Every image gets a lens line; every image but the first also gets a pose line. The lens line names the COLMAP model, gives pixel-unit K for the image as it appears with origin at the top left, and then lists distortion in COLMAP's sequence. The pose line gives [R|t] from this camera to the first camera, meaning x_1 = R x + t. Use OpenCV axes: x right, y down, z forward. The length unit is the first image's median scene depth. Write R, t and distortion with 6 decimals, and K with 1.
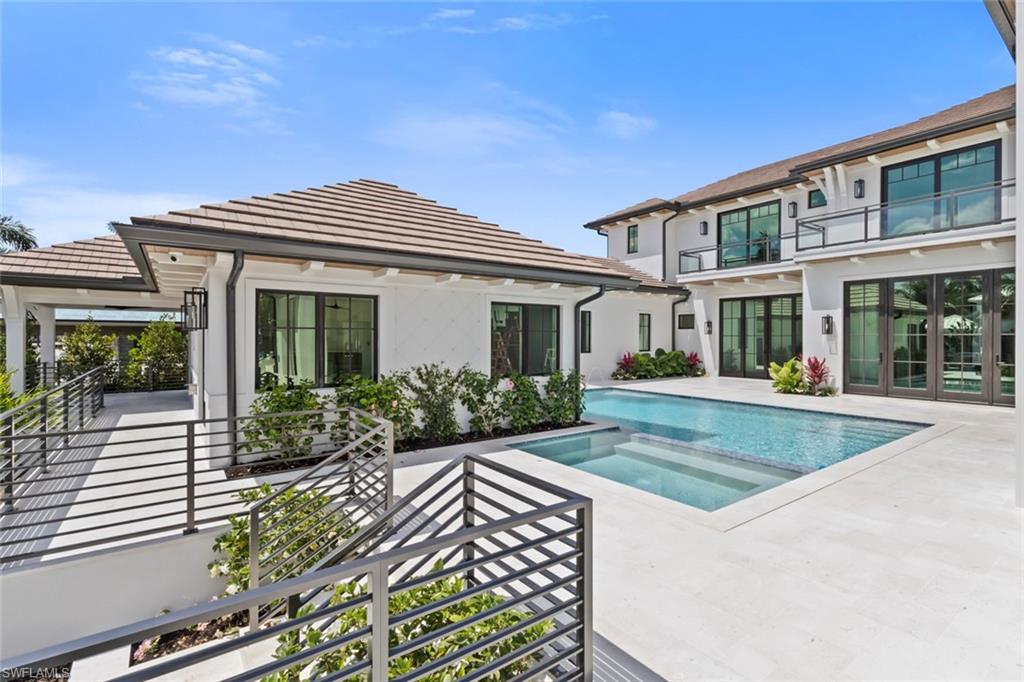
lens RADIAL K [[472.3, 0, 515.3], [0, 472.3, 342.2], [0, 0, 1]] dist [0.004022, 0.000323]
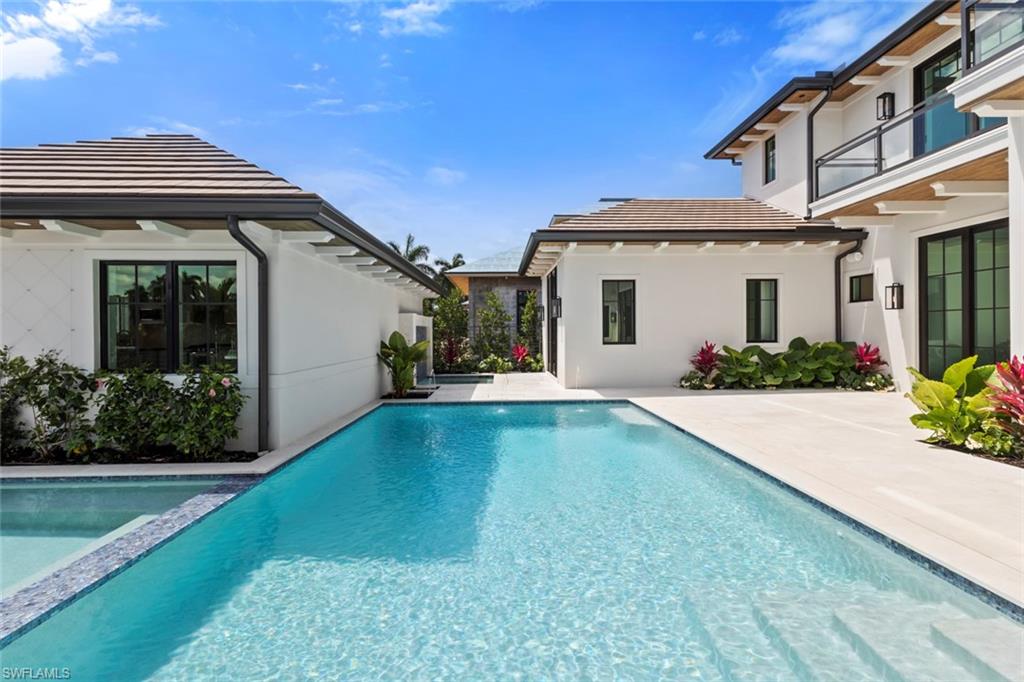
lens RADIAL K [[476.3, 0, 513.5], [0, 476.3, 336.4], [0, 0, 1]] dist [-0.002175, 0.000094]
pose [[0.825888, -0.005038, -0.563812, 0.373127], [0.005319, 0.999985, -0.001144, 0.011365], [0.563810, -0.002054, 0.825902, 0.352526]]
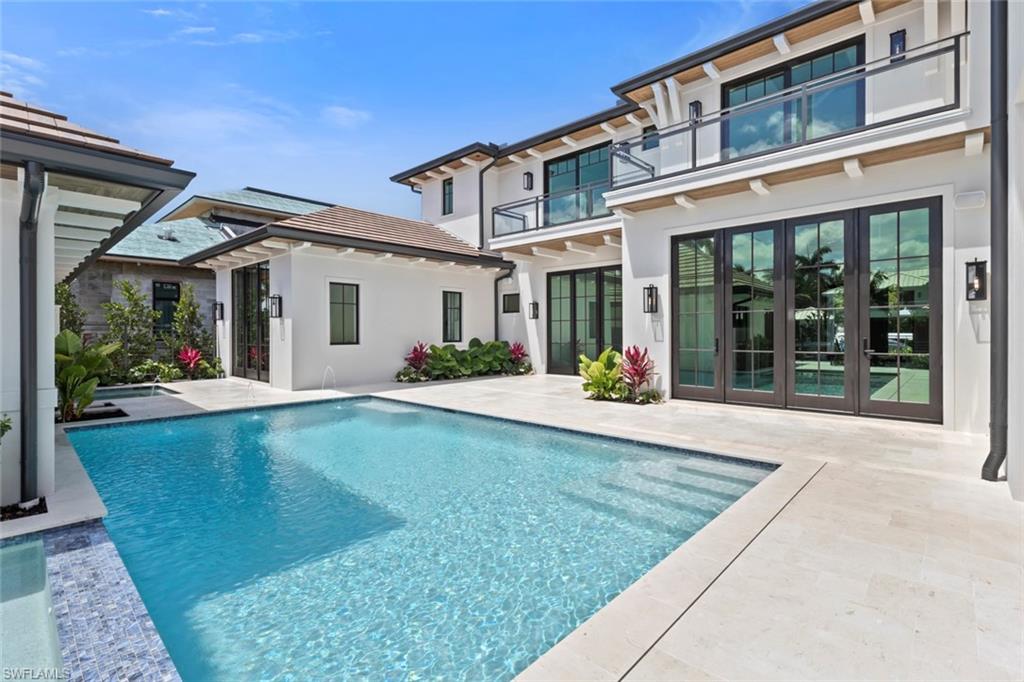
lens RADIAL K [[476.3, 0, 513.5], [0, 476.3, 336.4], [0, 0, 1]] dist [-0.002175, 0.000094]
pose [[0.981872, -0.005747, 0.189457, 0.239407], [0.005839, 0.999983, 0.000072, 0.011506], [-0.189454, 0.001035, 0.981889, 0.258073]]
